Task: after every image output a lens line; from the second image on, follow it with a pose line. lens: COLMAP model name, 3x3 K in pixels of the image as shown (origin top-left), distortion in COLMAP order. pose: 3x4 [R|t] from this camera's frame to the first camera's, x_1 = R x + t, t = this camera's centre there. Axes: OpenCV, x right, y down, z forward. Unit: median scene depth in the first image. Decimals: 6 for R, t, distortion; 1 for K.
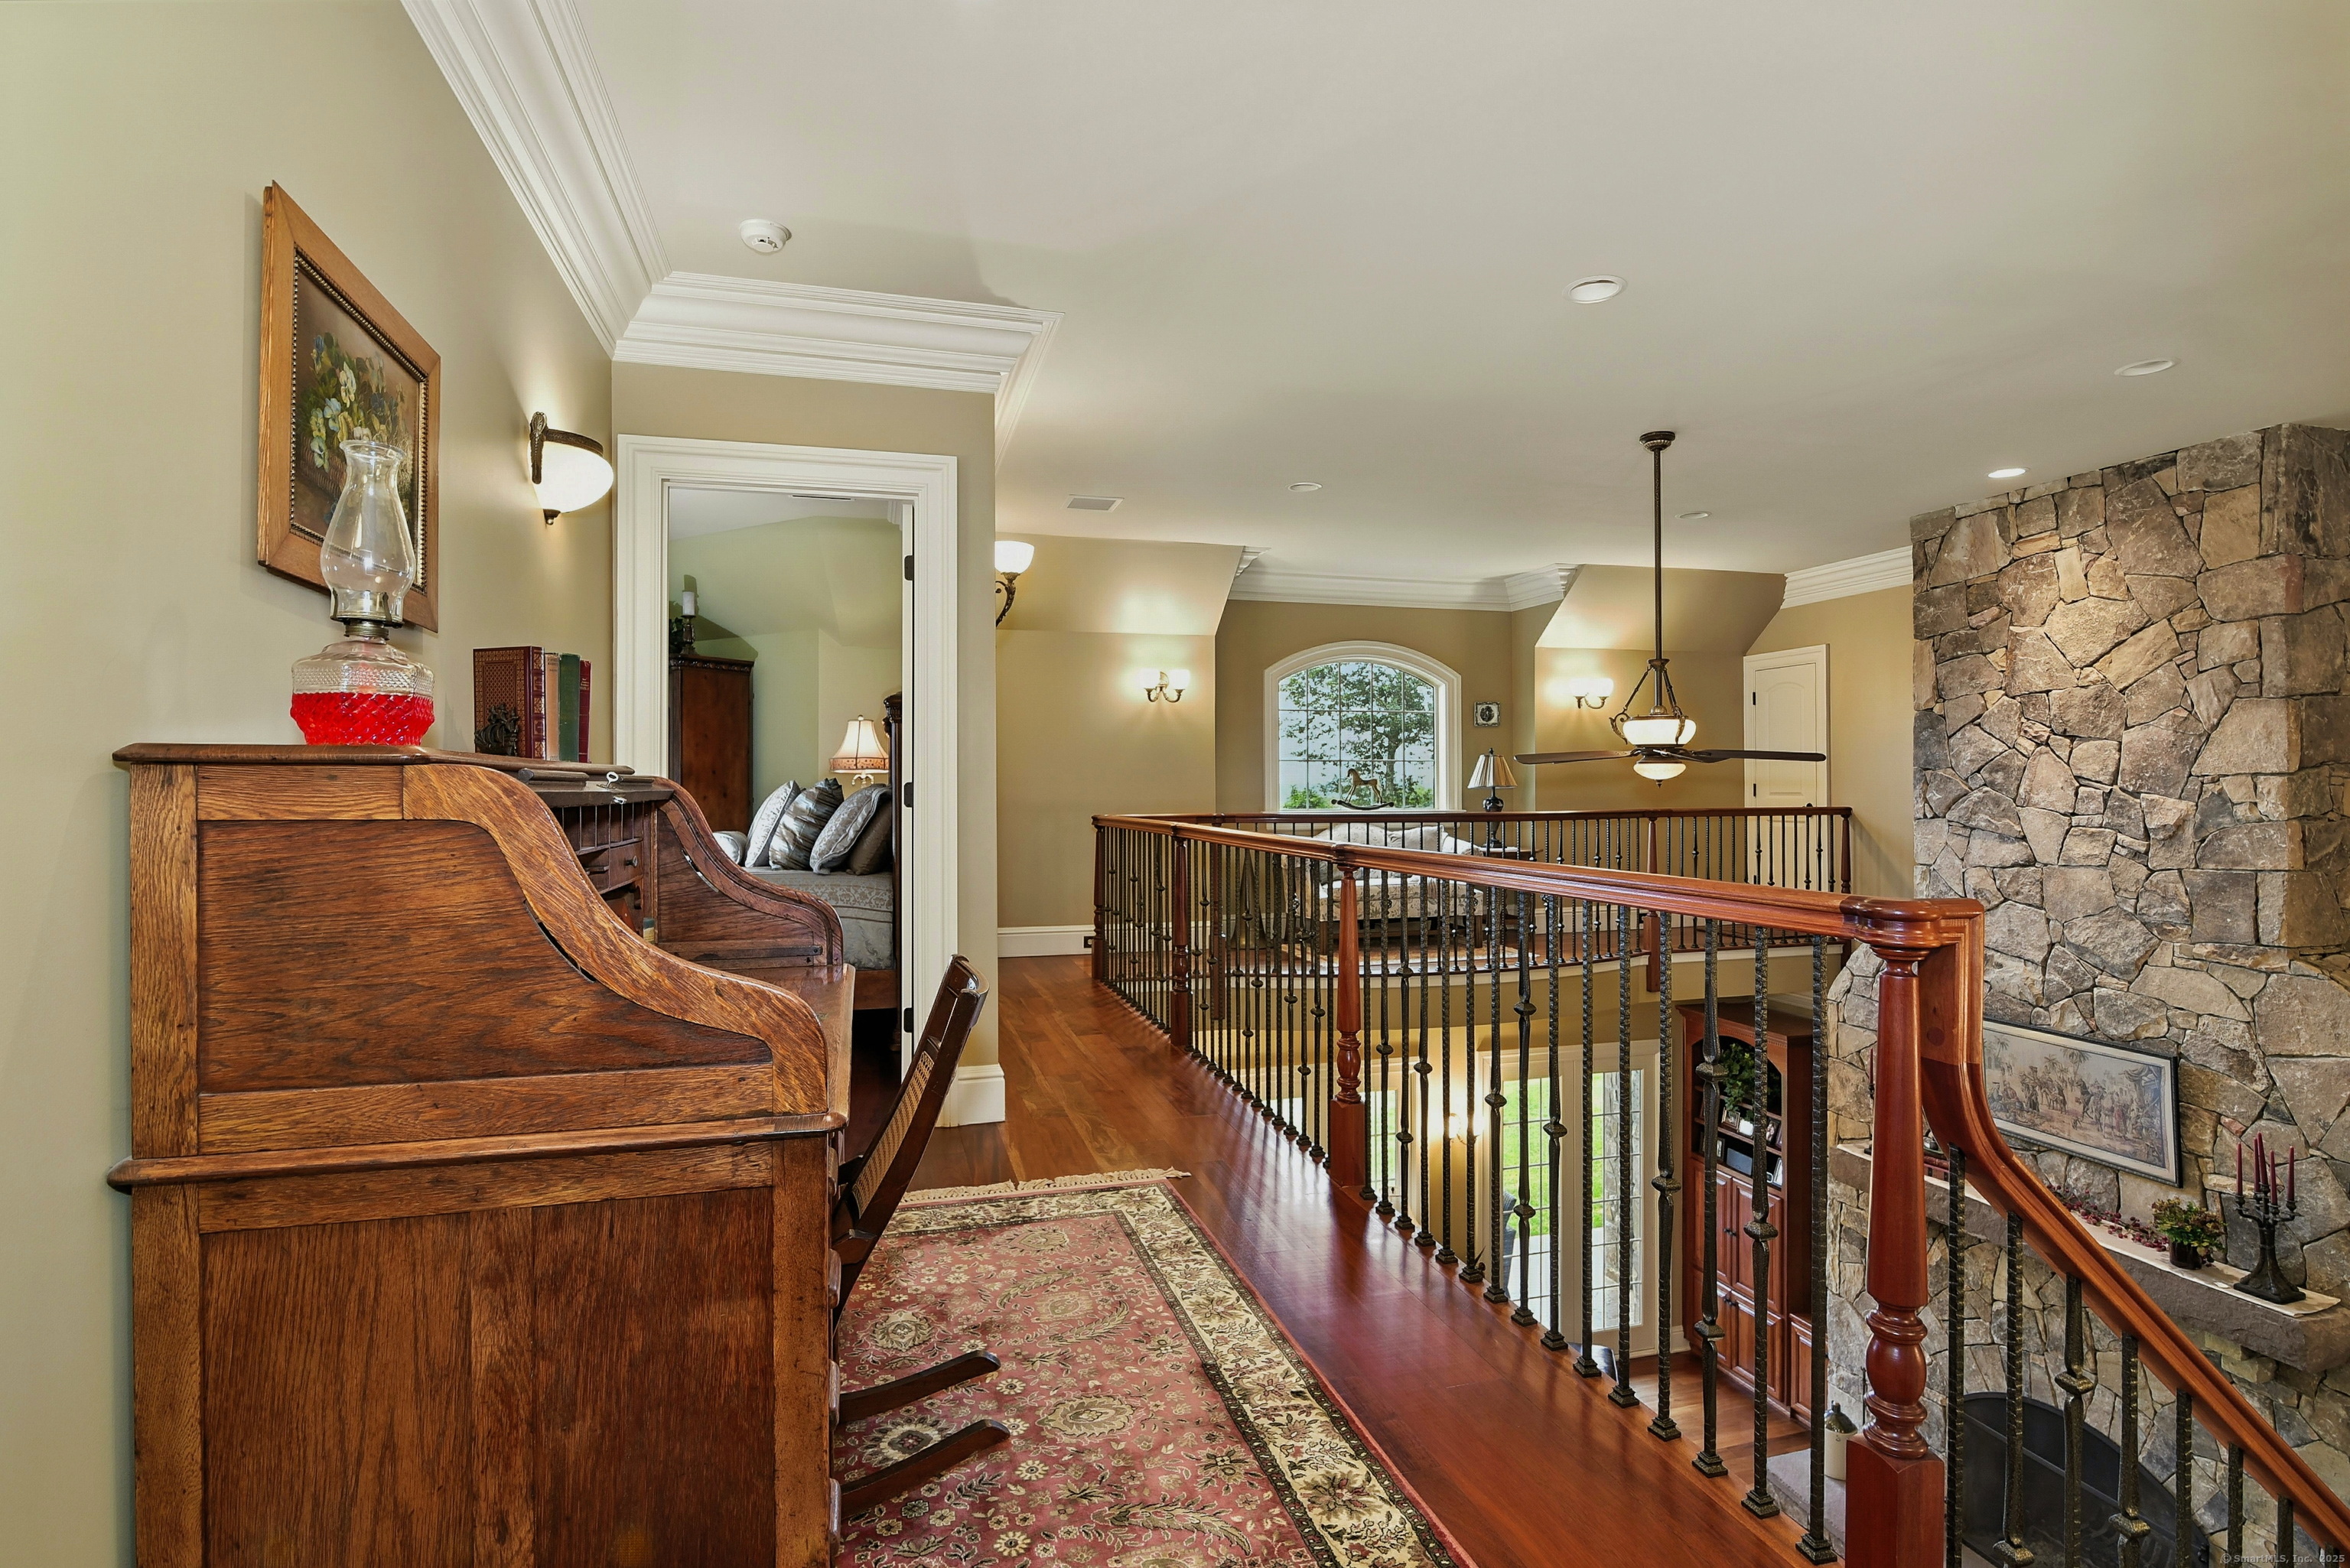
lens RADIAL K [[1127.9, 0, 1152.7], [0, 1127.9, 769.8], [0, 0, 1]] dist [-0.021851, 0.001305]
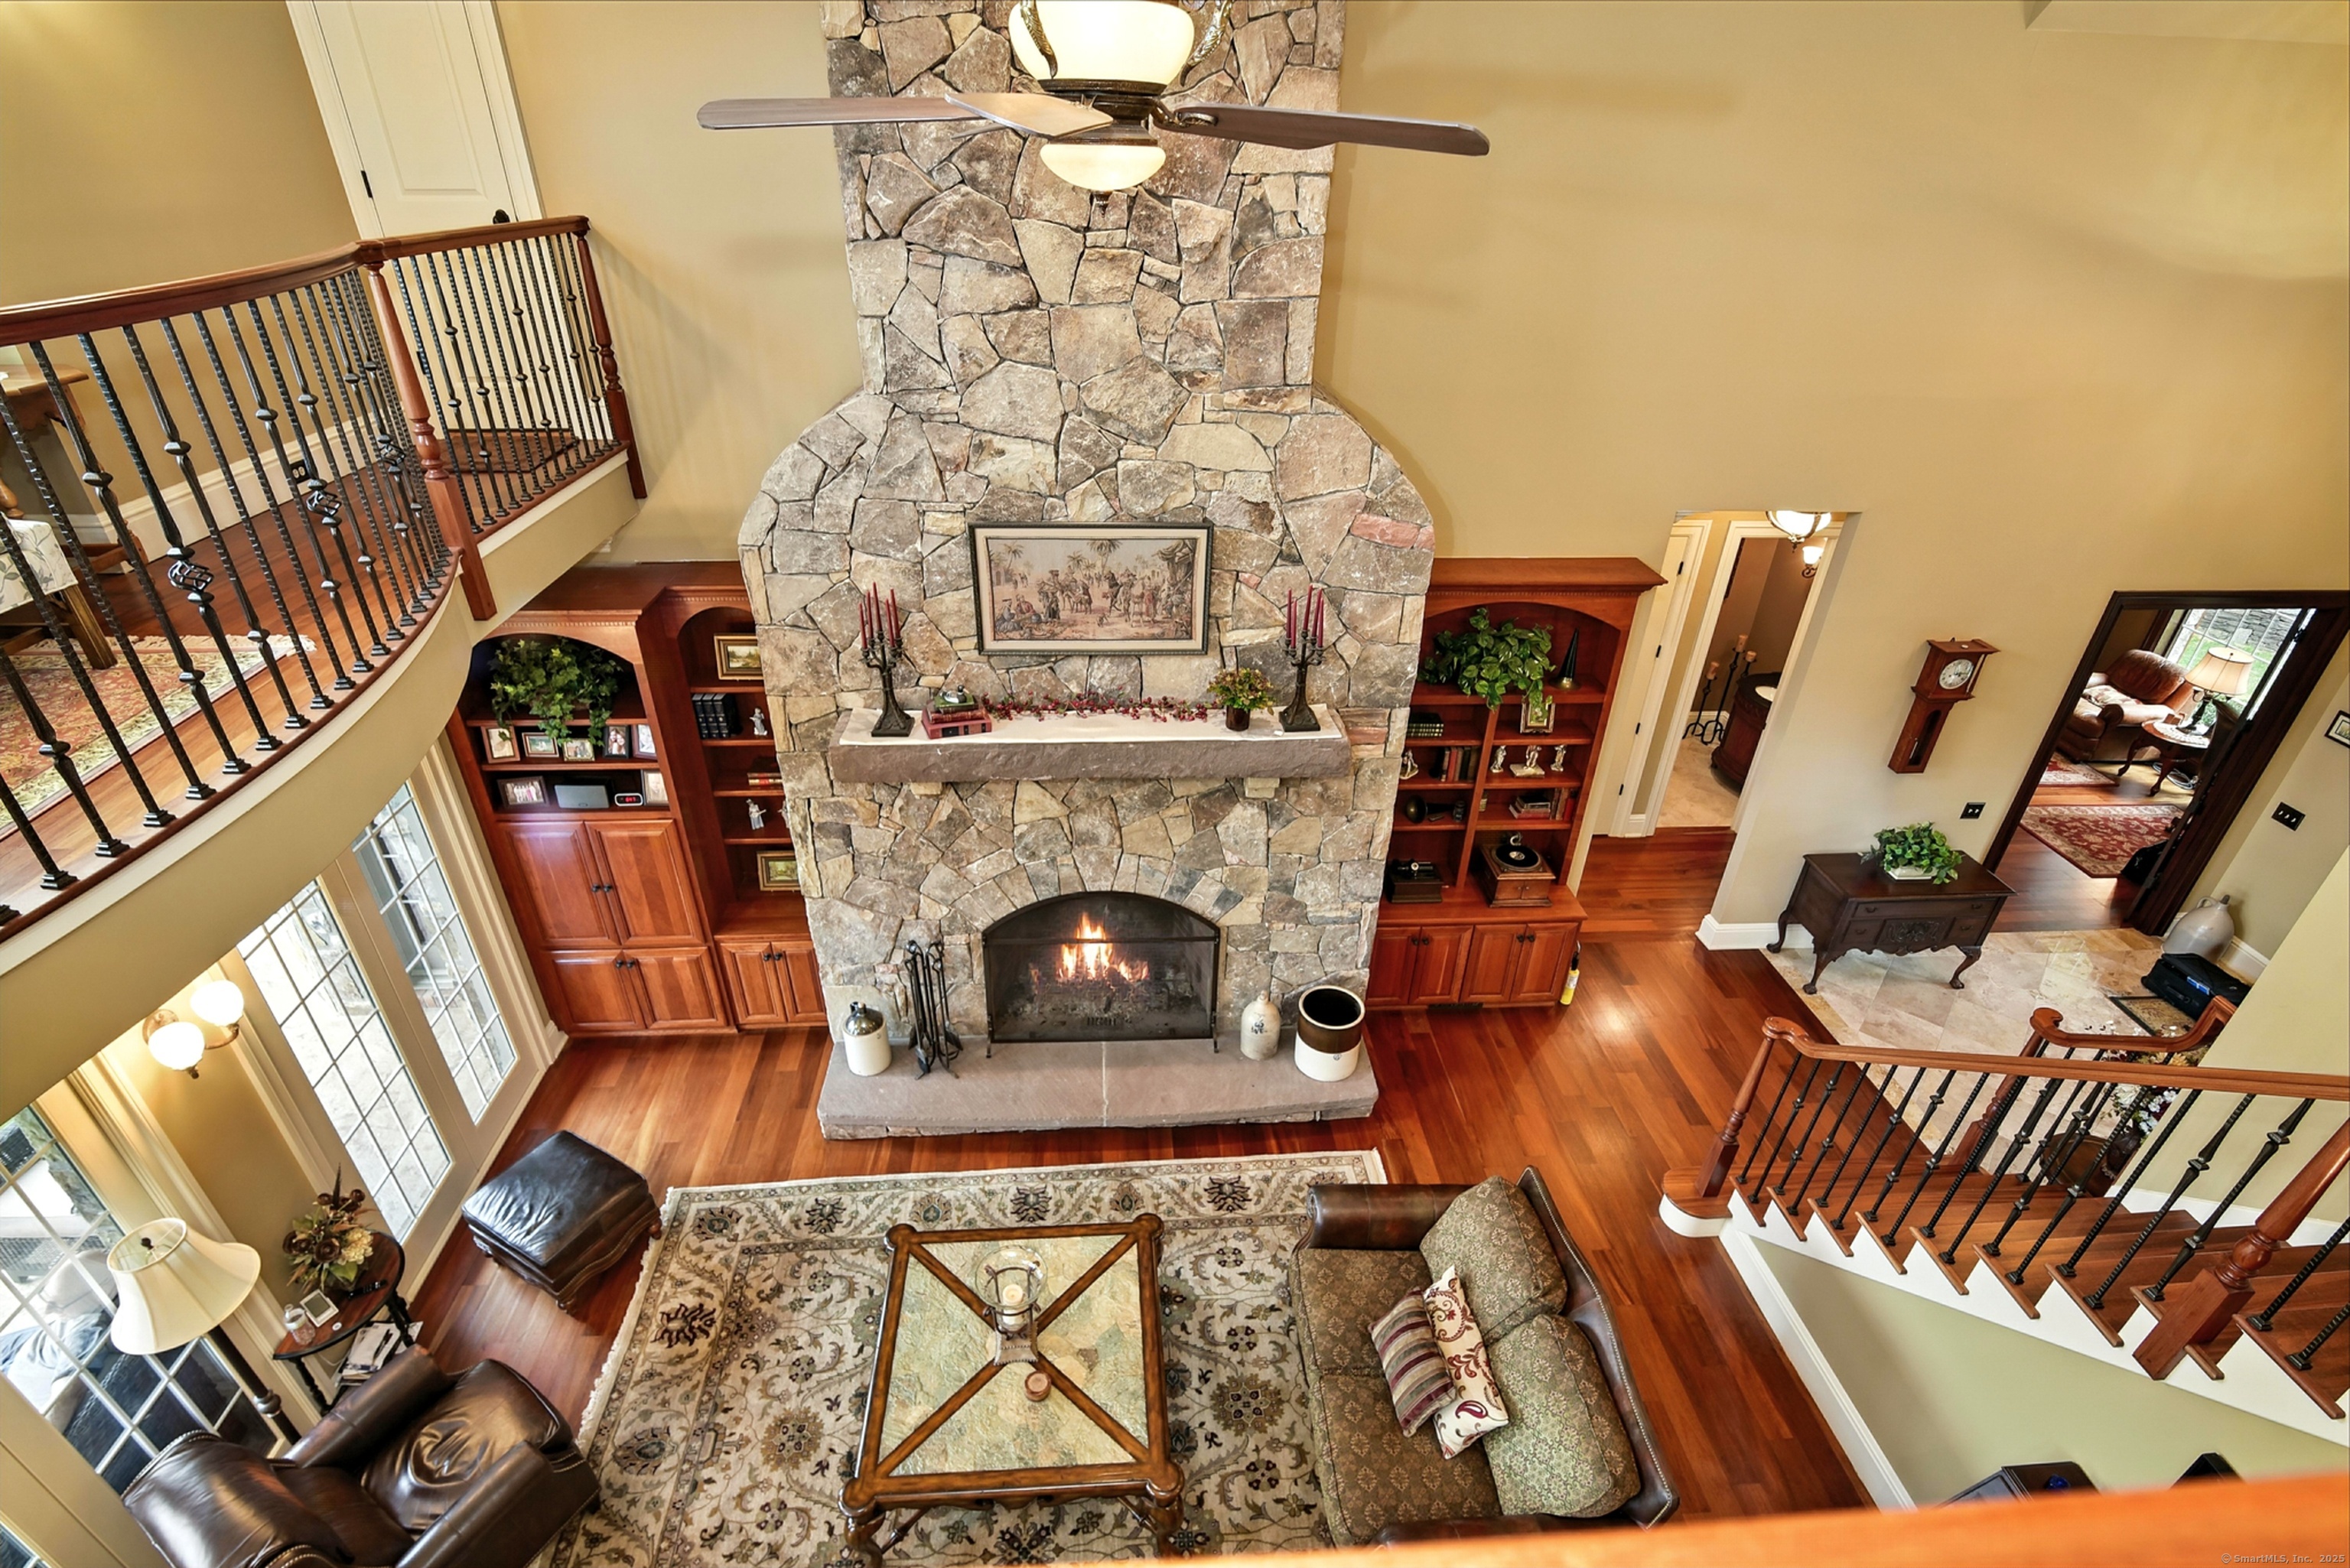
lens RADIAL K [[1099.5, 0, 1174.8], [0, 1099.5, 819.0], [0, 0, 1]] dist [-0.019274, 0.001116]
pose [[0.186891, -0.509922, 0.839673, 0.022388], [-0.031622, 0.851167, 0.523941, -0.009688], [-0.981872, -0.124472, 0.142951, 0.820220]]
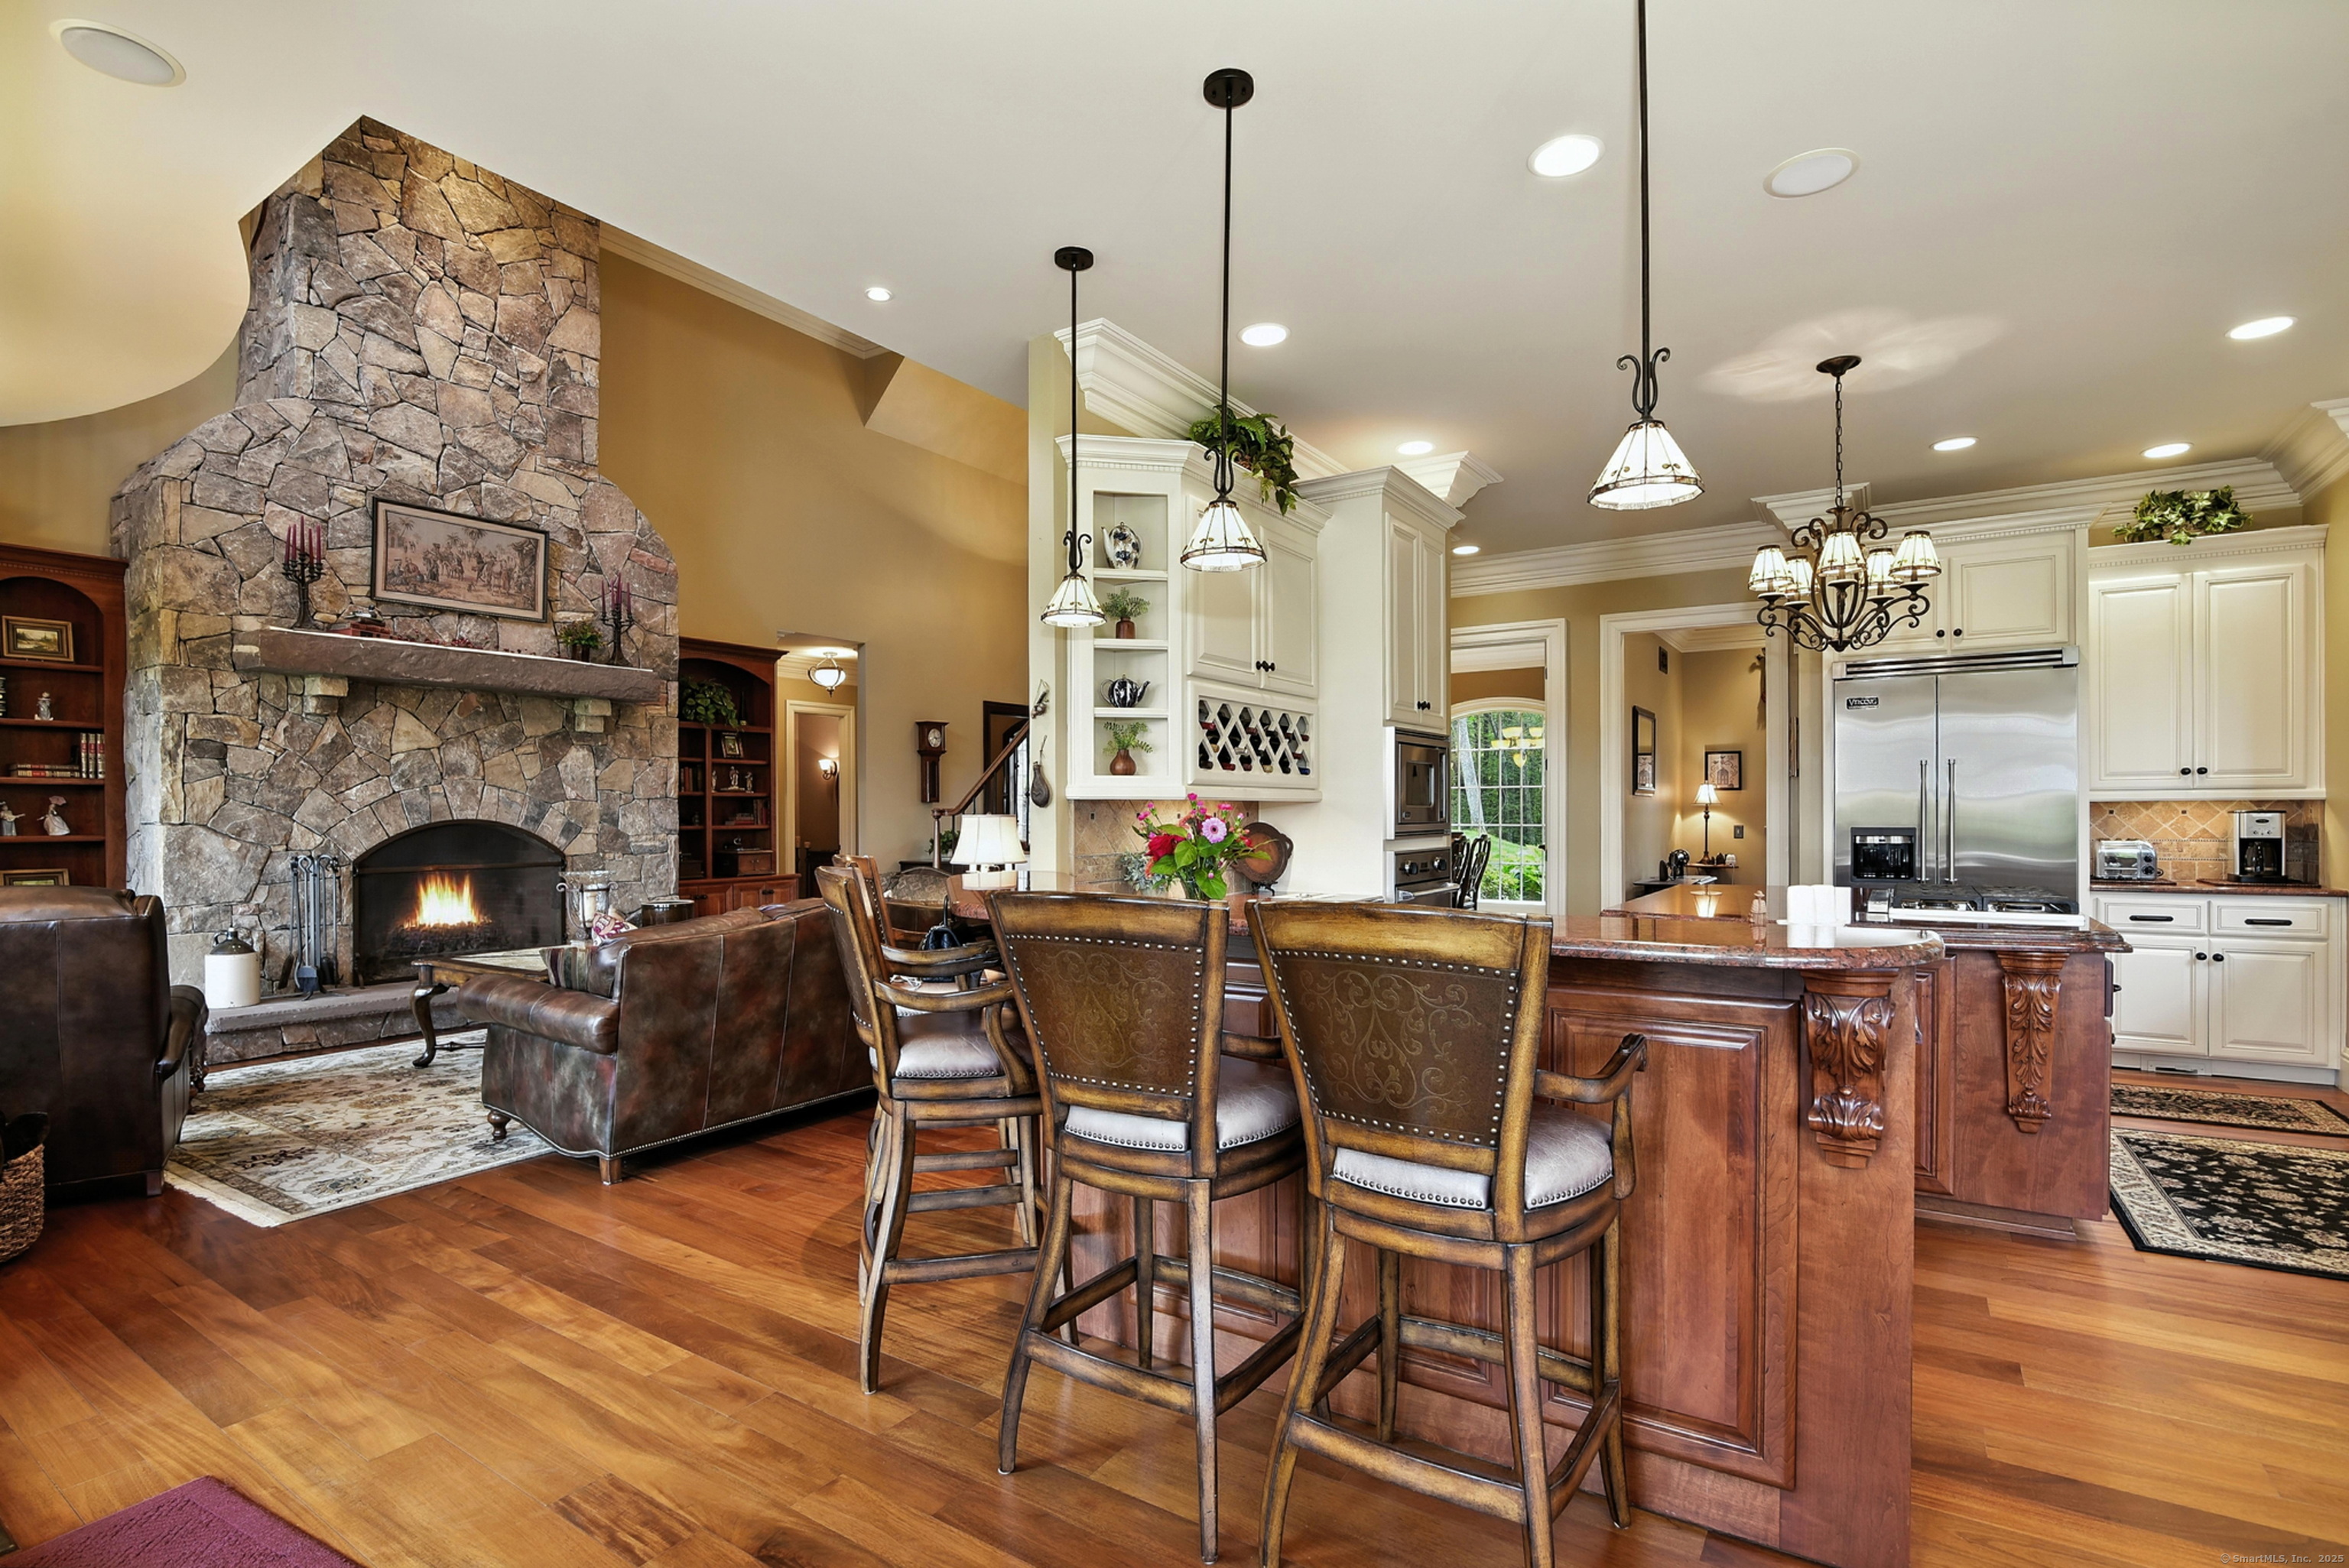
lens RADIAL K [[1099.0, 0, 1174.3], [0, 1099.0, 819.0], [0, 0, 1]] dist [-0.019274, 0.001116]
pose [[-0.677498, -0.000838, 0.735524, -0.655342], [-0.000330, 1.000000, 0.000835, 0.600970], [-0.735525, 0.000323, -0.677498, 1.290498]]
